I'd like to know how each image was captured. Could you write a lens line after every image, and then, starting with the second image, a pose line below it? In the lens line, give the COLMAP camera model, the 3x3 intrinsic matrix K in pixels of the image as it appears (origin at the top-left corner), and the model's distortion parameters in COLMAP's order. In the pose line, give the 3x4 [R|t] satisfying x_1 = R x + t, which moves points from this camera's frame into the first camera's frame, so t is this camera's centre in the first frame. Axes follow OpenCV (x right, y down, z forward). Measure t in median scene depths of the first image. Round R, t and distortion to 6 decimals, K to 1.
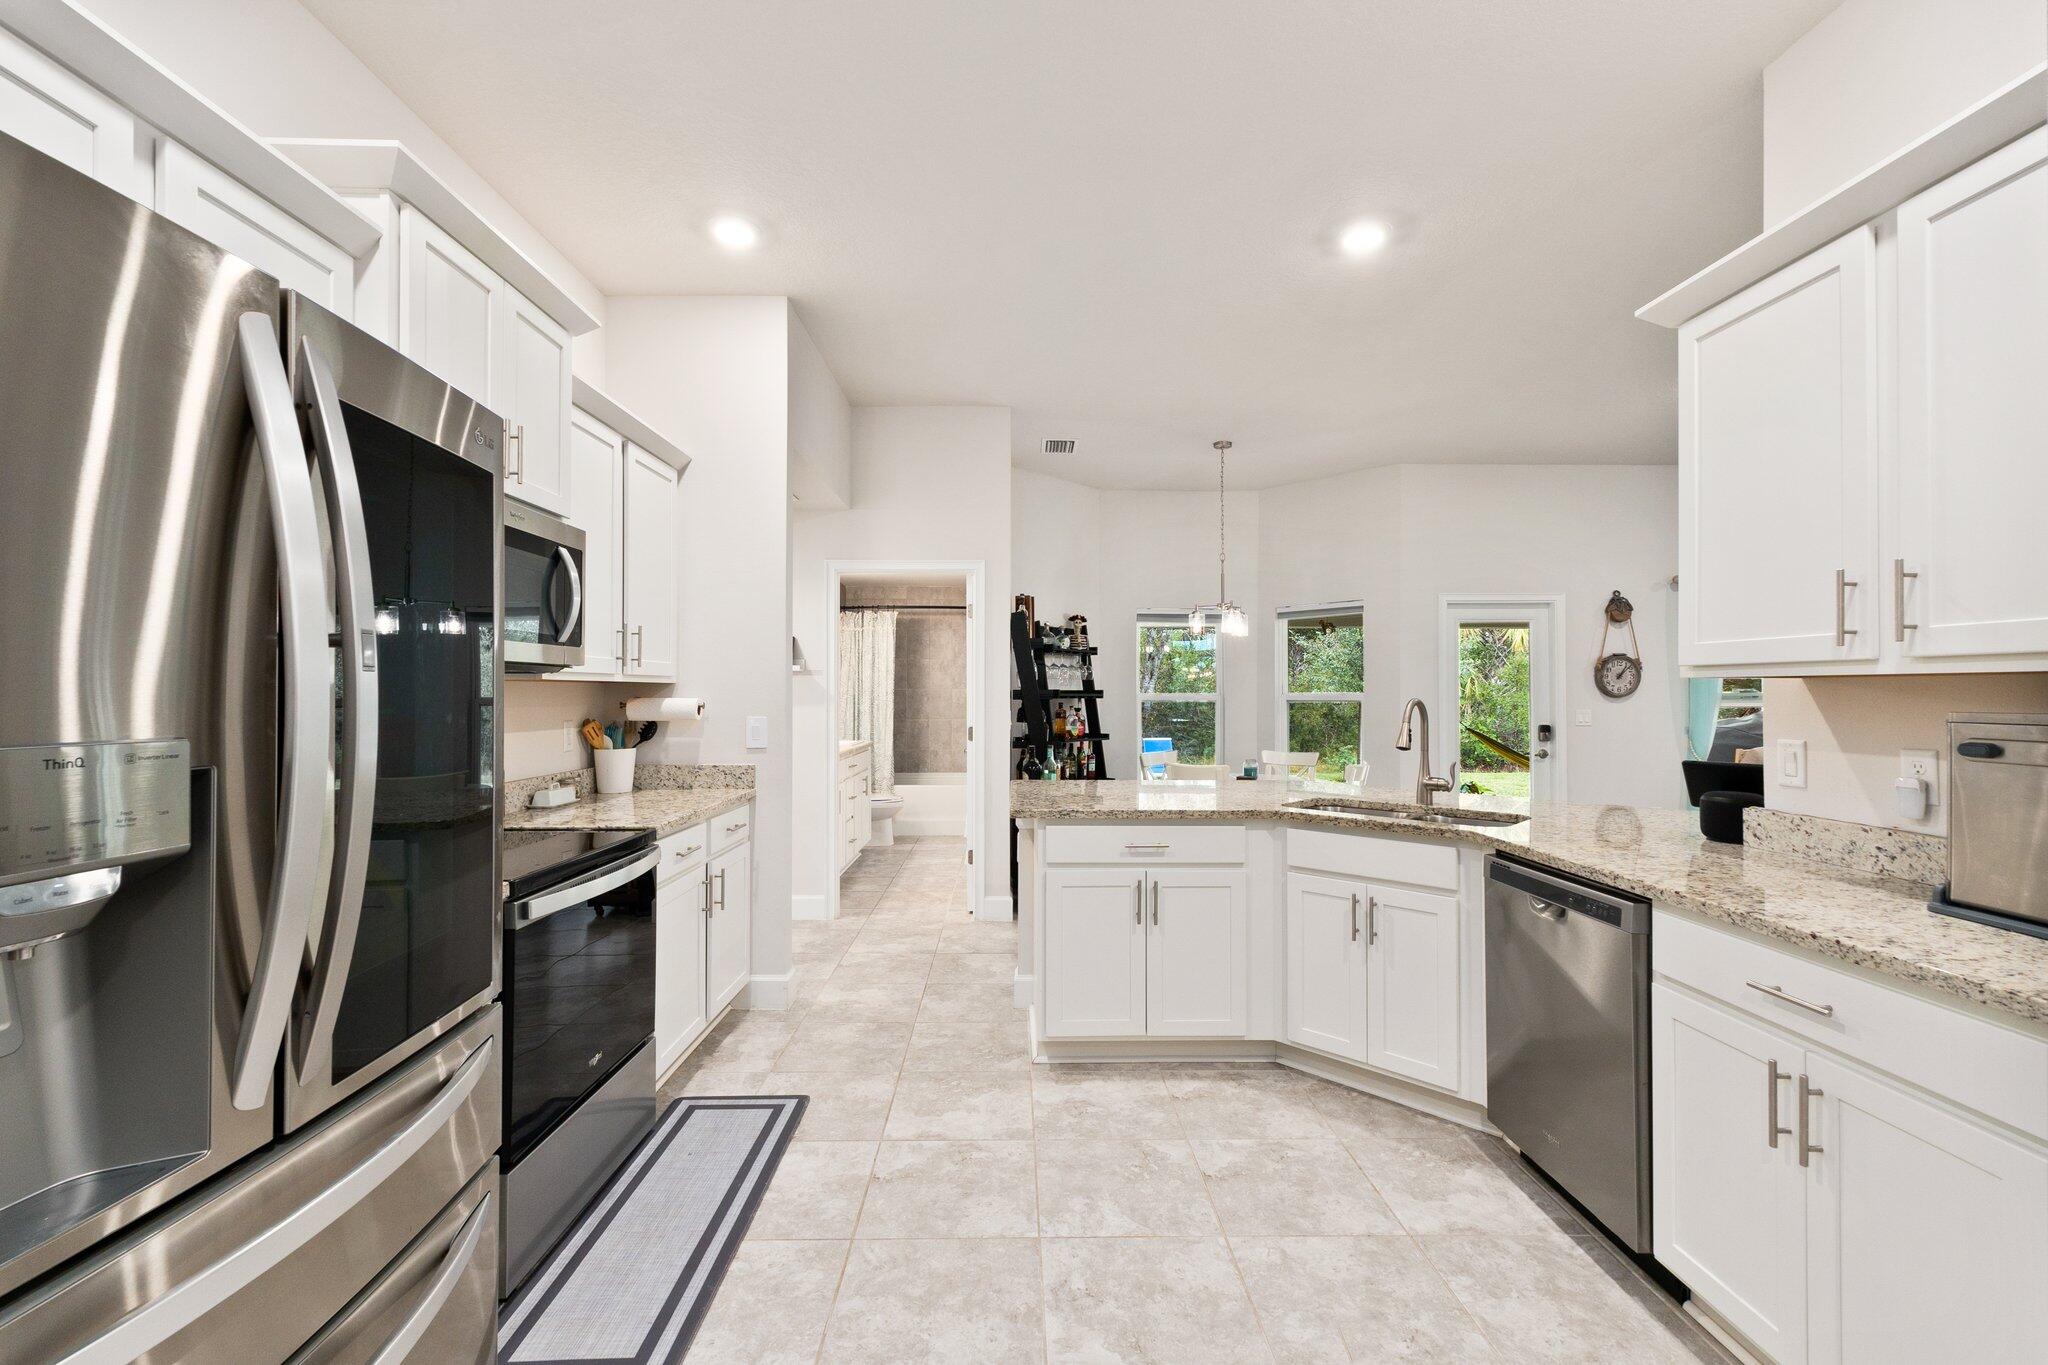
lens RADIAL K [[859.2, 0, 1026.1], [0, 859.2, 686.2], [0, 0, 1]] dist [0.000875, -0.000077]
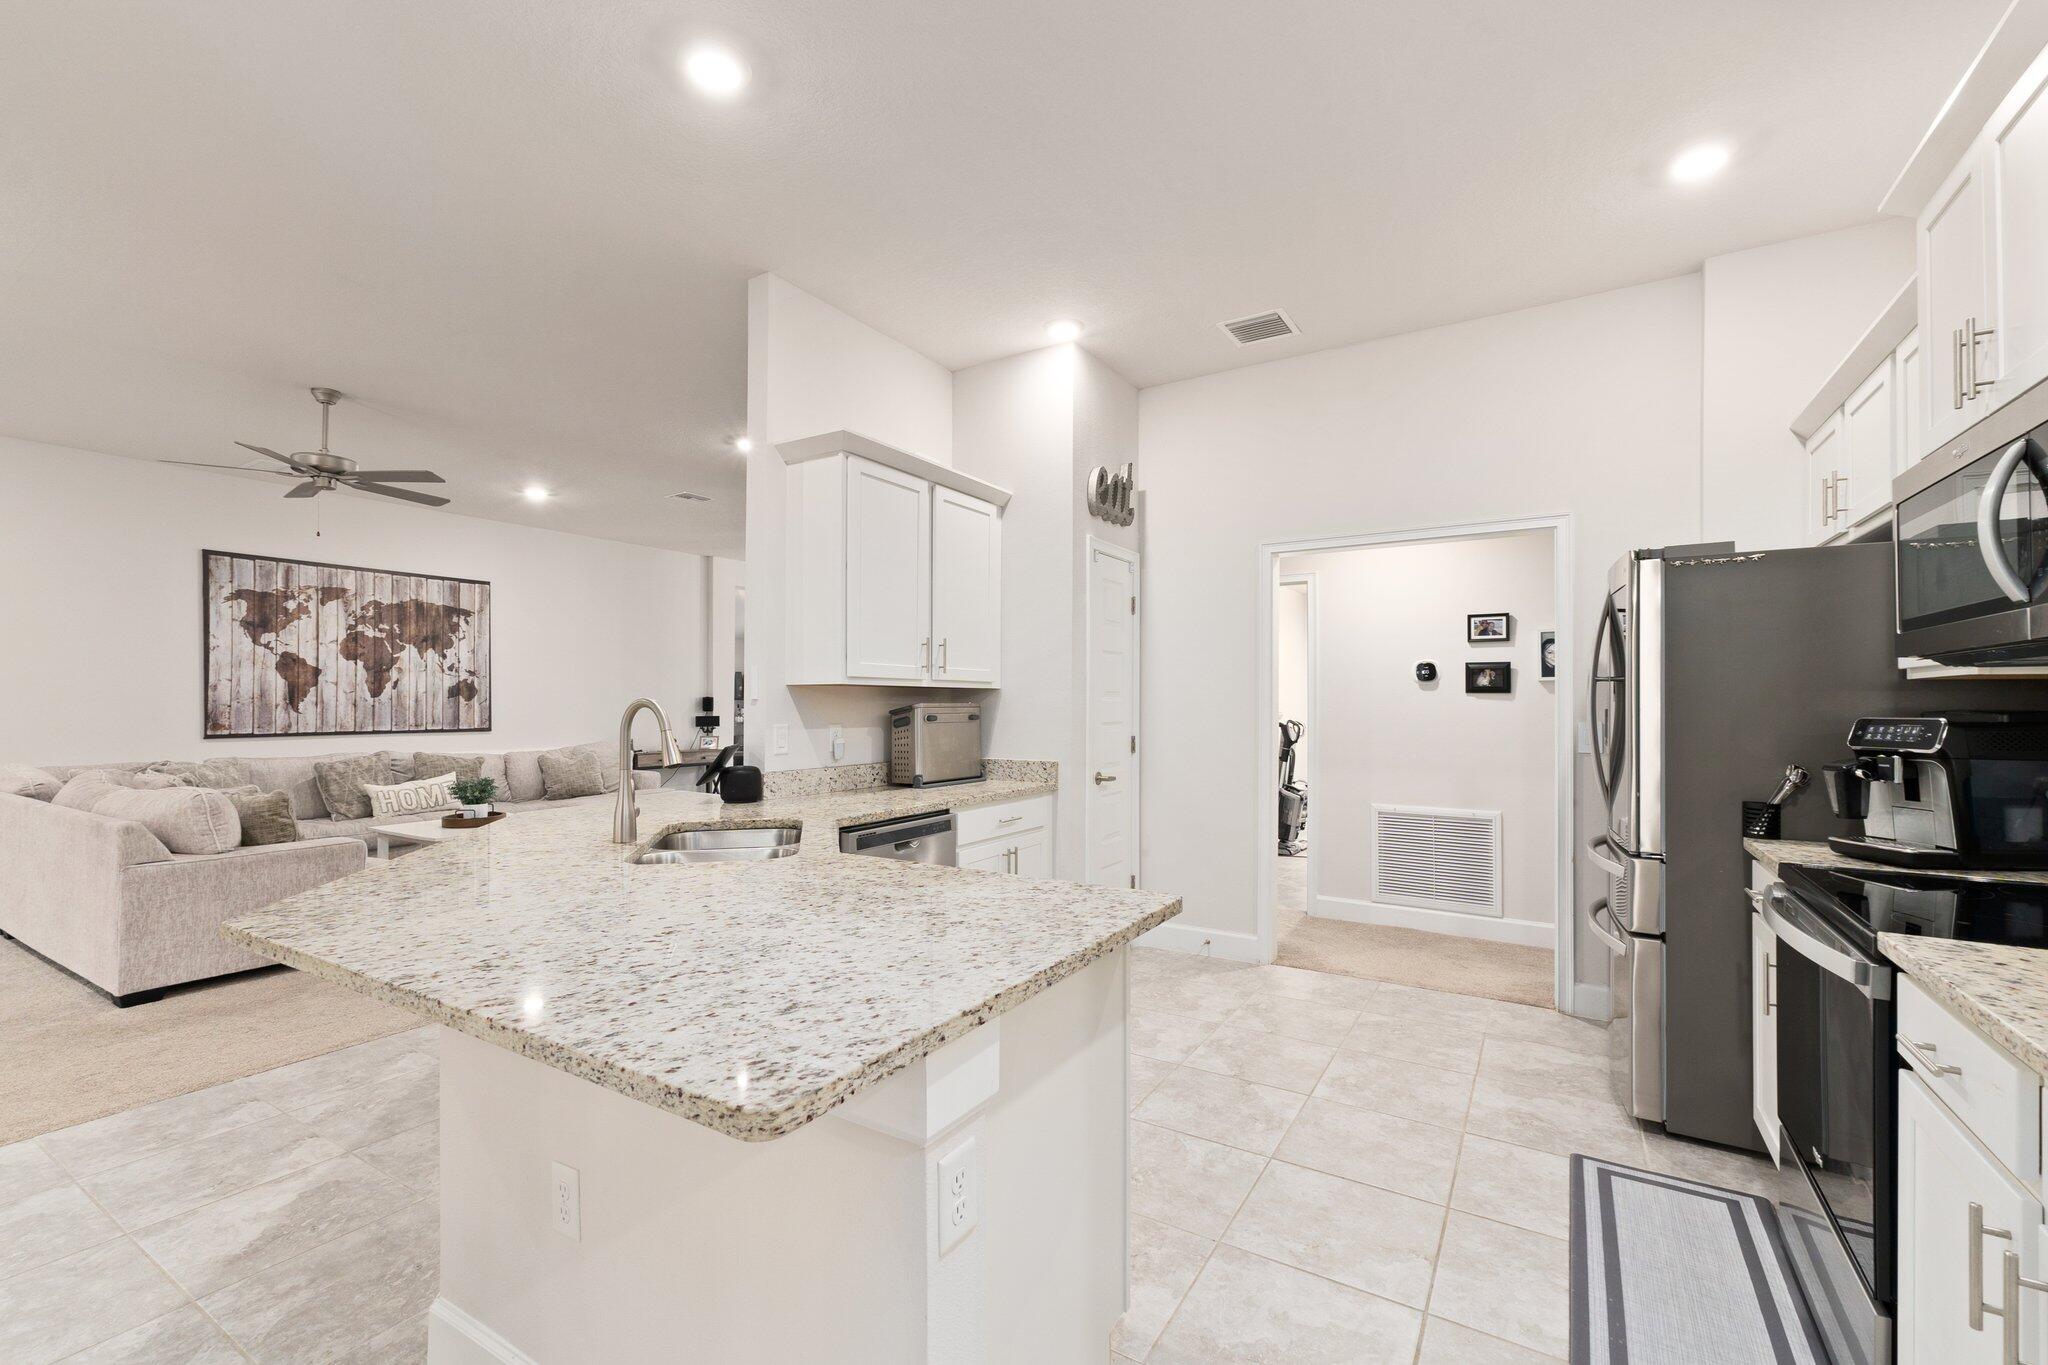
lens RADIAL K [[859.5, 0, 1026.9], [0, 859.5, 694.9], [0, 0, 1]] dist [0.002250, -0.000276]
pose [[-0.844233, 0.001360, 0.535974, -0.194969], [-0.006713, 0.999892, -0.013111, 0.016590], [-0.535934, -0.014667, -0.844133, 1.276206]]
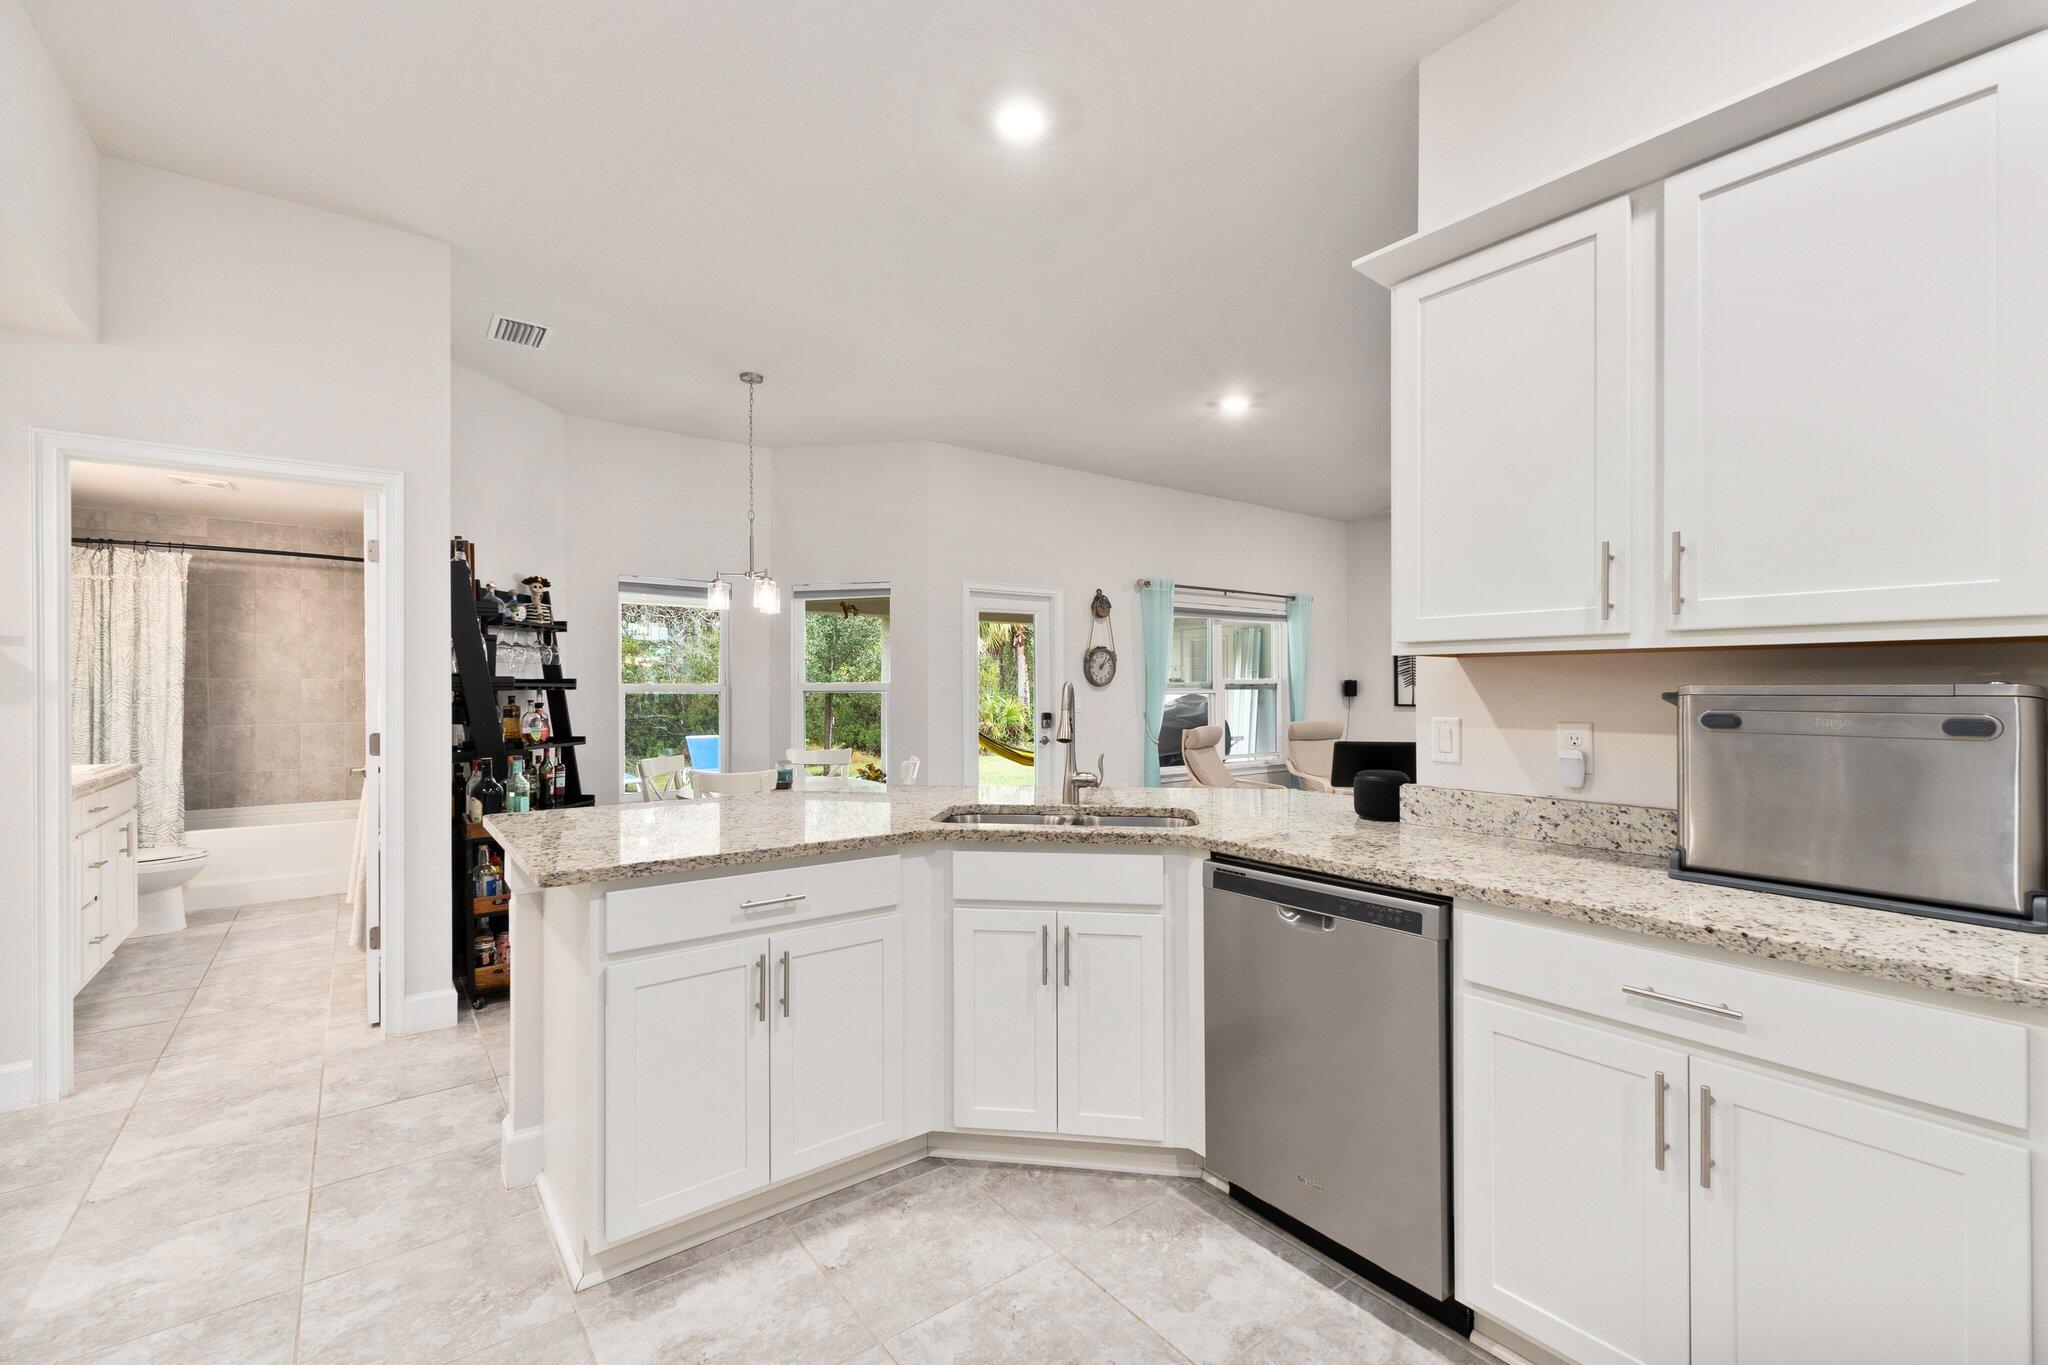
lens RADIAL K [[866.3, 0, 1026.2], [0, 866.3, 687.4], [0, 0, 1]] dist [0.004145, -0.000019]
pose [[0.803495, -0.003586, 0.595301, -0.084919], [-0.000826, 0.999974, 0.007139, 0.011714], [-0.595311, -0.006228, 0.803471, 0.283930]]
